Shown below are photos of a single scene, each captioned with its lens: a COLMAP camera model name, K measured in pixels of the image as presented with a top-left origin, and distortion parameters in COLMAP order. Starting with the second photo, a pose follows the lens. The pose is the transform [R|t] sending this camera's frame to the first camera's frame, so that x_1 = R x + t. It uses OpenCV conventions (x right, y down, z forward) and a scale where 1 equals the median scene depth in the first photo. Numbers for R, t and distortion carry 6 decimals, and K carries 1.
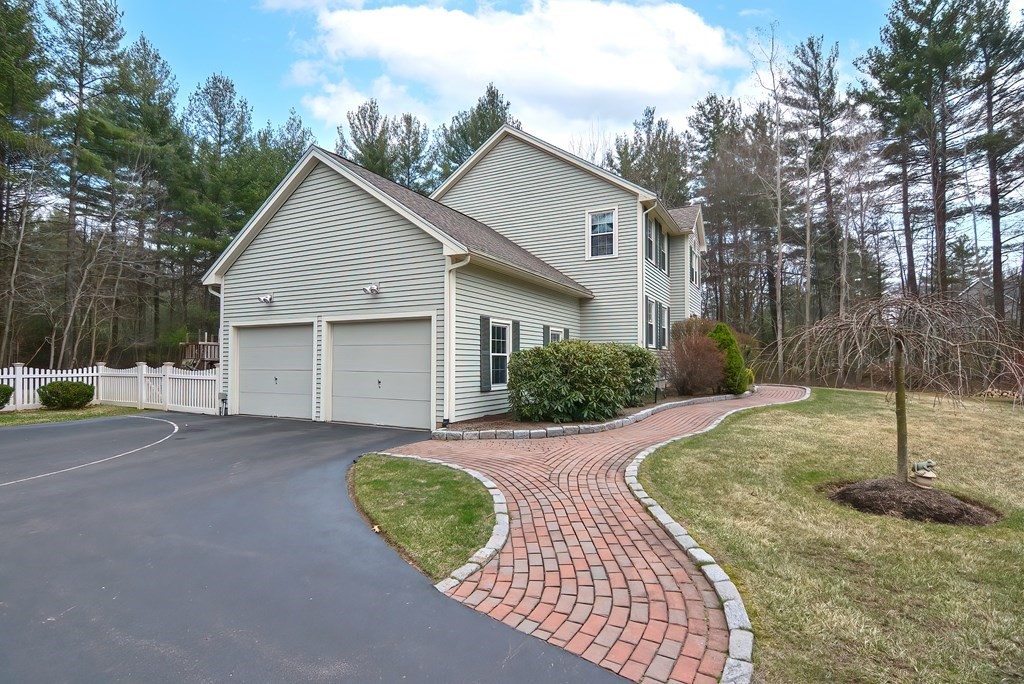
lens RADIAL K [[497.9, 0, 512.0], [0, 497.9, 342.0], [0, 0, 1]] dist [0.001699, 0.000246]
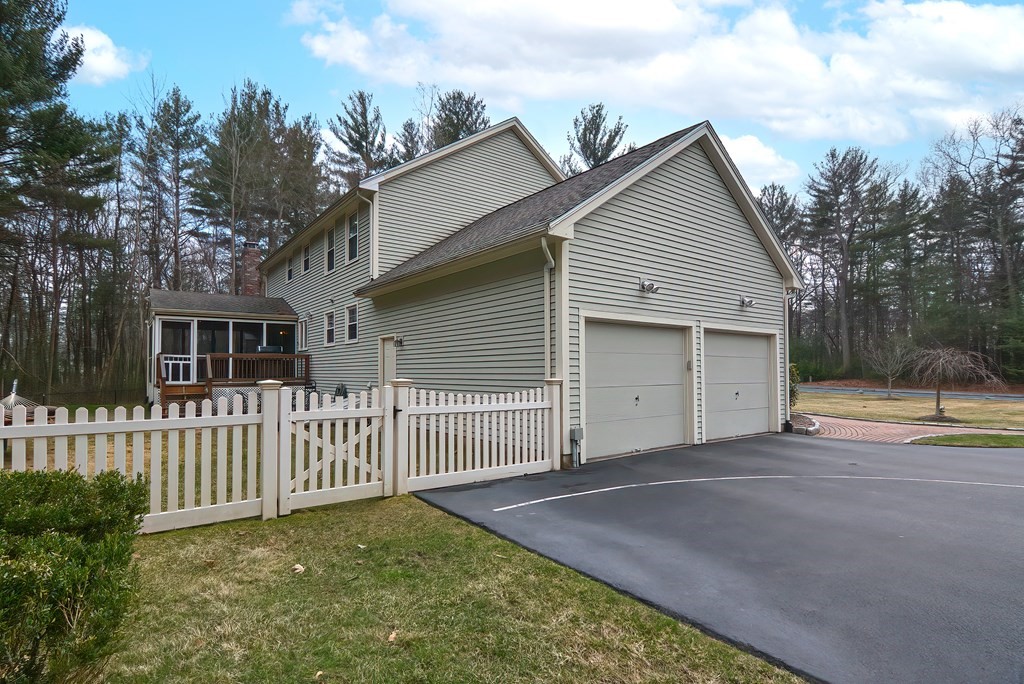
lens RADIAL K [[510.8, 0, 512.2], [0, 510.8, 365.8], [0, 0, 1]] dist [0.000410, 0.000019]
pose [[0.428451, 0.020713, 0.903327, -1.290610], [-0.024421, 0.999637, -0.011339, 0.042197], [-0.903235, -0.017202, 0.428802, 0.898969]]
